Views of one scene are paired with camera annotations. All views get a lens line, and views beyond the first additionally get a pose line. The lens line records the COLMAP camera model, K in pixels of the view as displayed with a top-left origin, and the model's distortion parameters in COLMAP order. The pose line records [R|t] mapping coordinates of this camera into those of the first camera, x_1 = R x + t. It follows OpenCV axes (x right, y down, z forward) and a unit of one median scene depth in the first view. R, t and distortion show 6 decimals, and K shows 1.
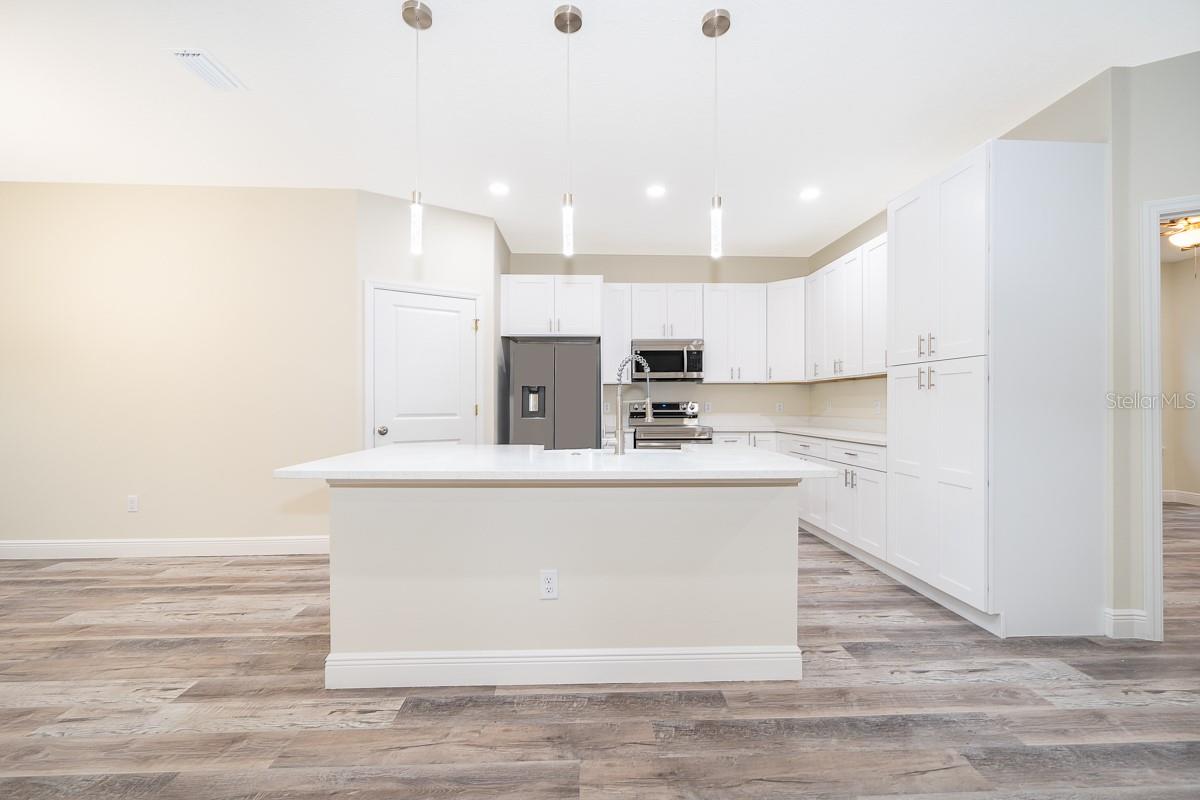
lens RADIAL K [[488.3, 0, 595.6], [0, 488.3, 401.4], [0, 0, 1]] dist [0.001005, 0.000813]
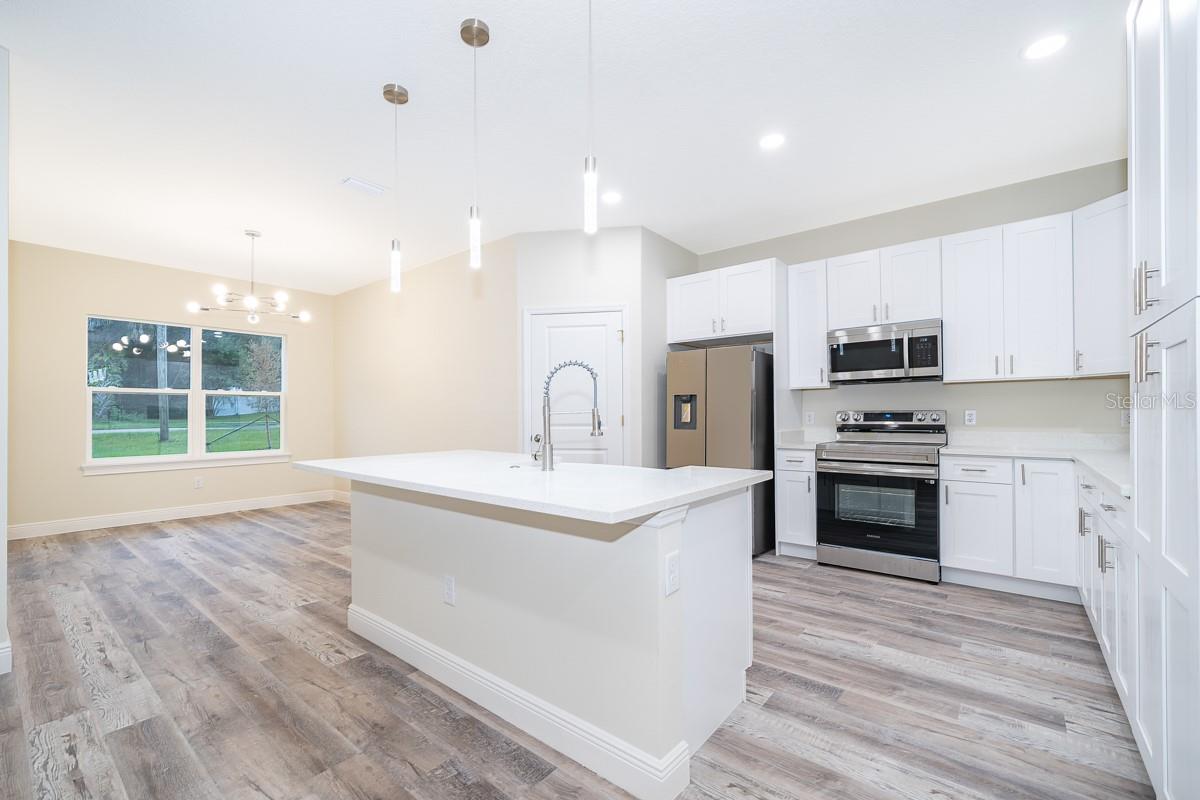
lens RADIAL K [[499.7, 0, 595.8], [0, 499.7, 412.2], [0, 0, 1]] dist [0.003345, -0.000168]
pose [[0.748309, -0.006531, -0.663319, 0.527570], [0.007828, 0.999969, -0.001015, 0.001518], [0.663305, -0.004433, 0.748336, 0.259412]]
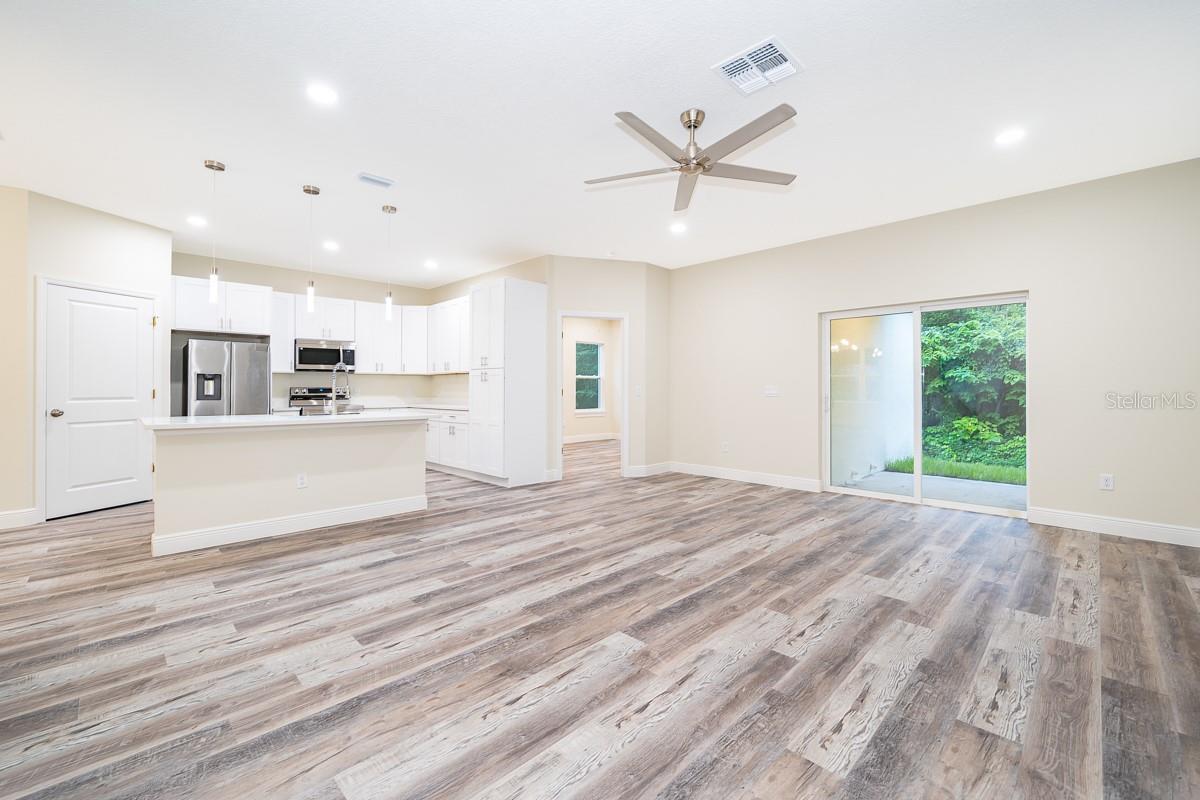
lens RADIAL K [[498.6, 0, 602.3], [0, 498.6, 385.7], [0, 0, 1]] dist [0.000271, 0.000030]
pose [[0.732588, 0.004759, 0.680656, -0.361456], [-0.003167, 0.999989, -0.003584, -0.001444], [-0.680665, 0.000470, 0.732595, -0.803577]]
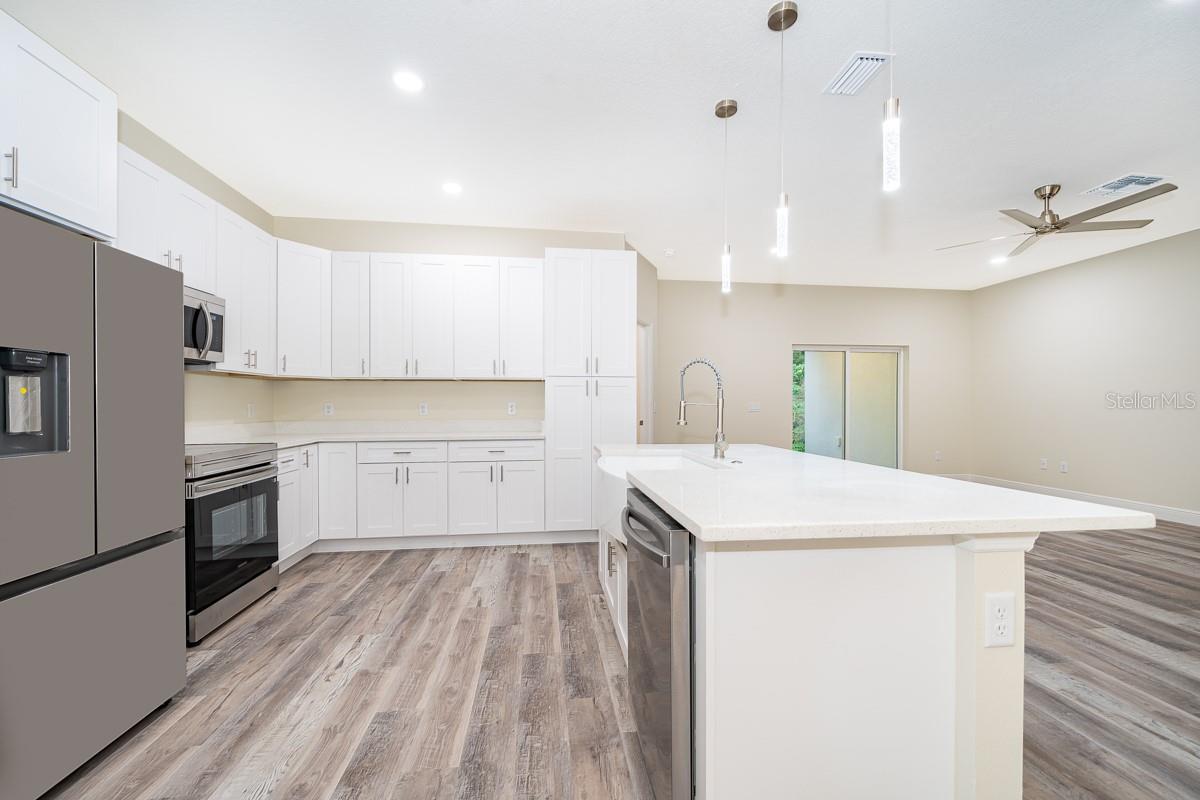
lens RADIAL K [[477.9, 0, 609.3], [0, 477.9, 407.2], [0, 0, 1]] dist [-0.000745, 0.000046]
pose [[-0.088858, -0.006879, 0.996021, -0.645003], [-0.005700, 0.999963, 0.006397, 0.000043], [-0.996028, -0.005109, -0.088894, 0.947085]]
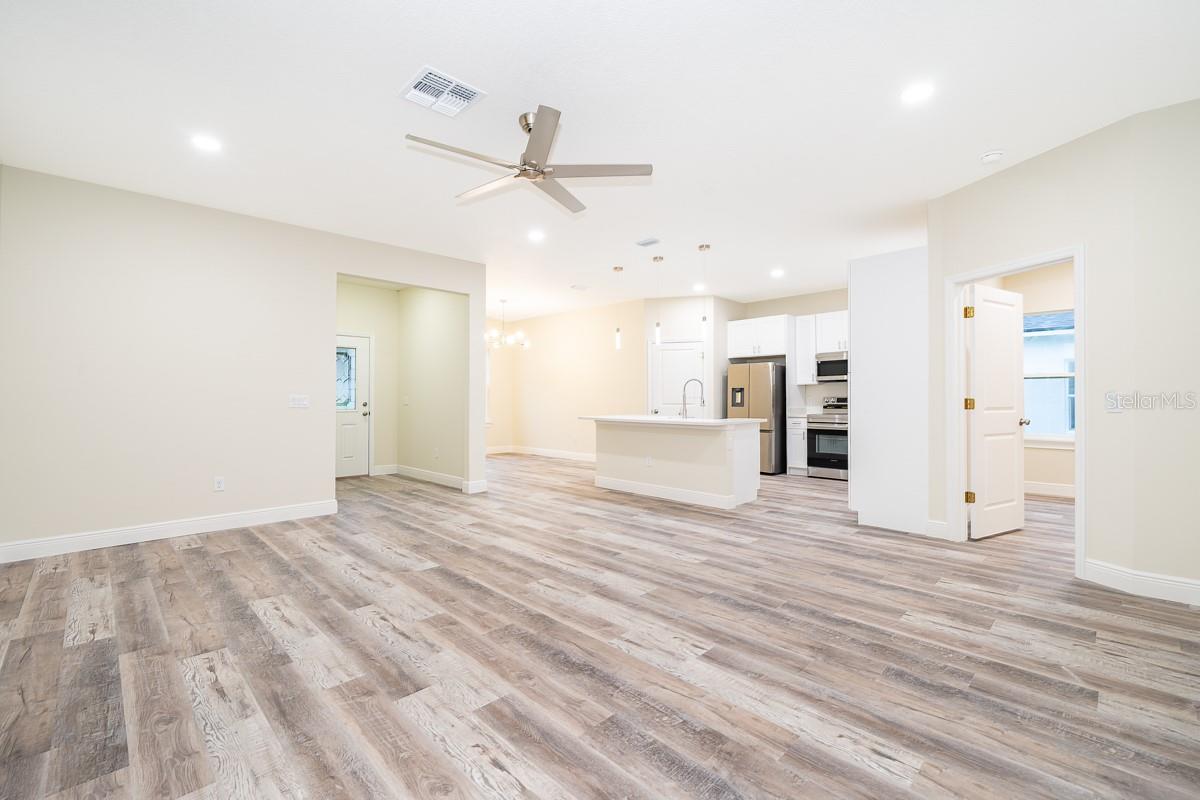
lens RADIAL K [[504.8, 0, 600.2], [0, 504.8, 397.5], [0, 0, 1]] dist [-0.000265, -0.000133]
pose [[0.679591, -0.003961, -0.733581, 1.182908], [0.005971, 0.999982, 0.000133, -0.002159], [0.733567, -0.004470, 0.679602, -0.767717]]
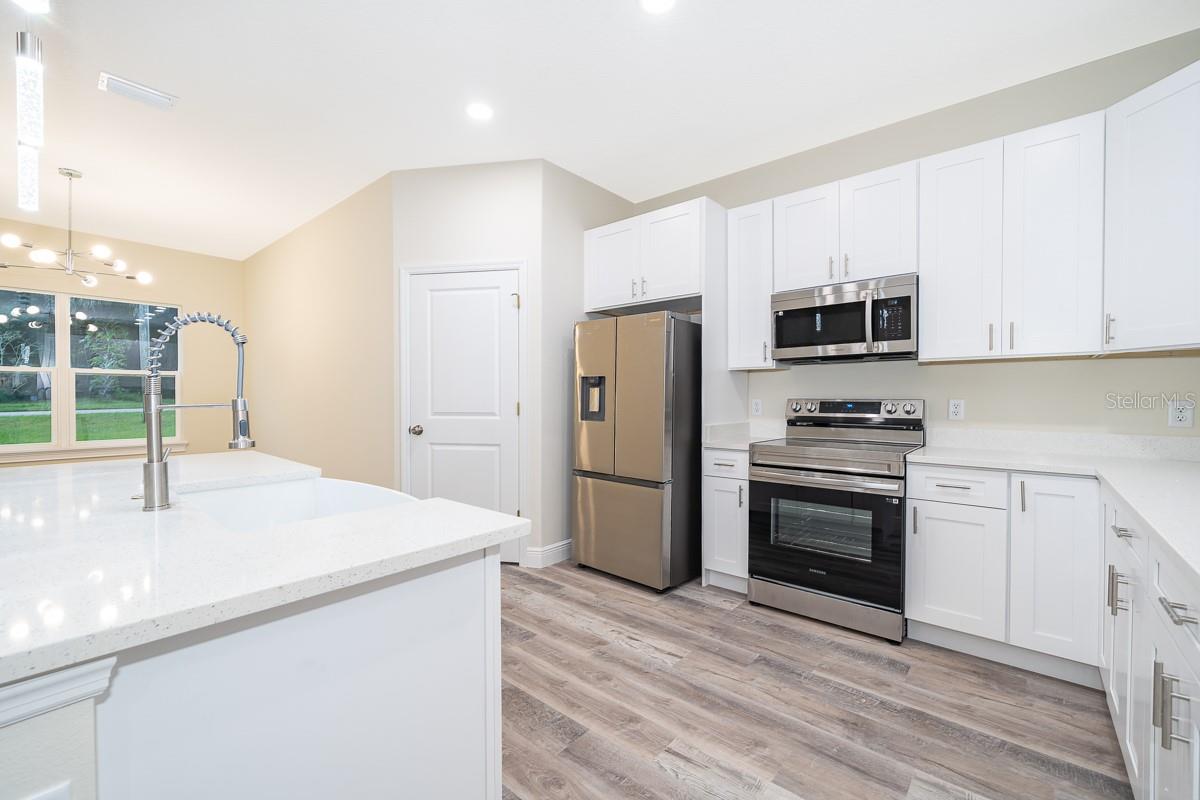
lens RADIAL K [[491.1, 0, 606.9], [0, 491.1, 401.8], [0, 0, 1]] dist [-0.002479, -0.000125]
pose [[0.735845, 0.009241, -0.677087, 0.535125], [0.001735, 0.999878, 0.015532, -0.007617], [0.677148, -0.012604, 0.735739, 0.684326]]
